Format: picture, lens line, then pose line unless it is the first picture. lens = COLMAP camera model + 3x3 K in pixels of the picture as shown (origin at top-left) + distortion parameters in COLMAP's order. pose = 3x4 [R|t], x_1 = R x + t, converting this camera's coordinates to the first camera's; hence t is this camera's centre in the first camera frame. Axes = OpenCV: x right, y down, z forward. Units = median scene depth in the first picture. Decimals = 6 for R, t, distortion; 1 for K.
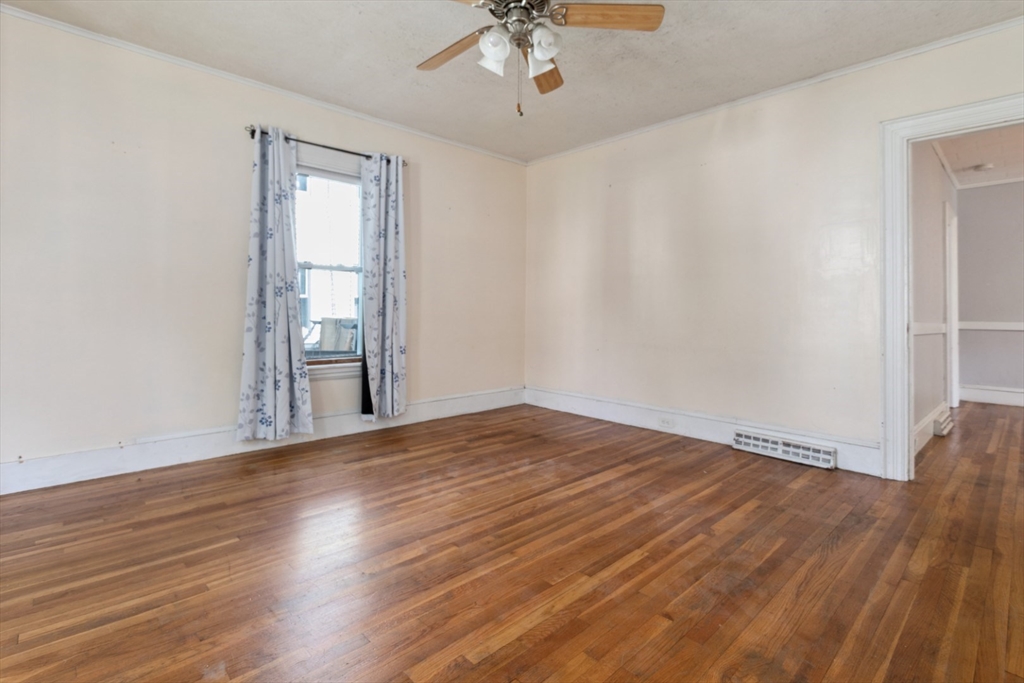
lens RADIAL K [[489.7, 0, 515.6], [0, 489.7, 323.1], [0, 0, 1]] dist [0.001413, 0.000815]
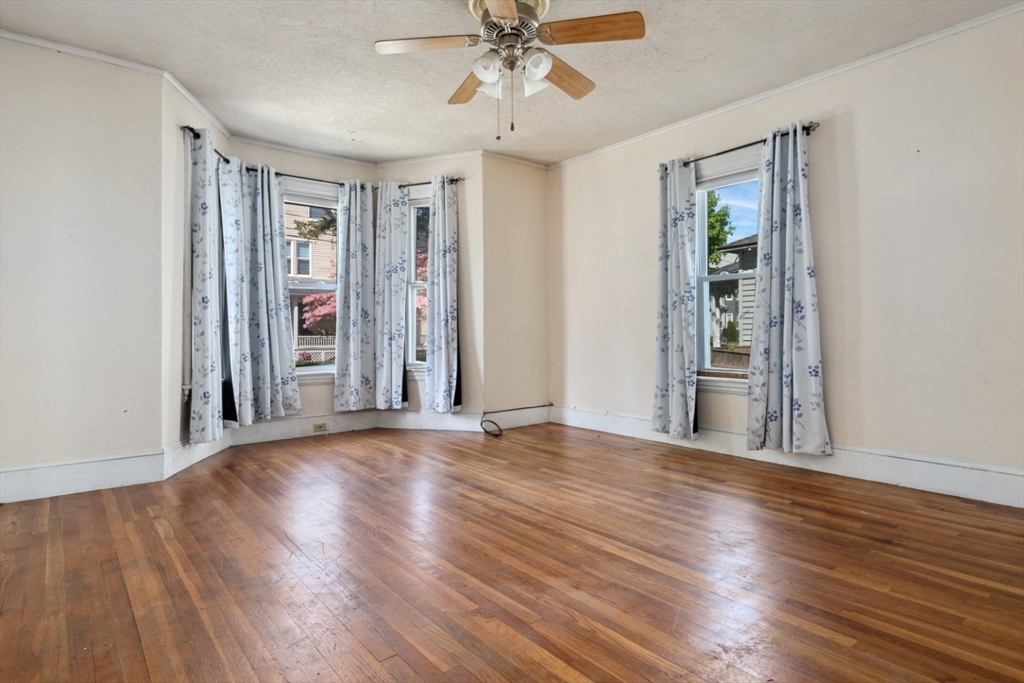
lens RADIAL K [[551.9, 0, 512.0], [0, 551.9, 341.5], [0, 0, 1]] dist [-0.002588, -0.000393]
pose [[-0.076115, 0.014143, -0.996999, 1.046431], [-0.017330, 0.999730, 0.015505, 0.006242], [0.996948, 0.018458, -0.075850, 0.953933]]
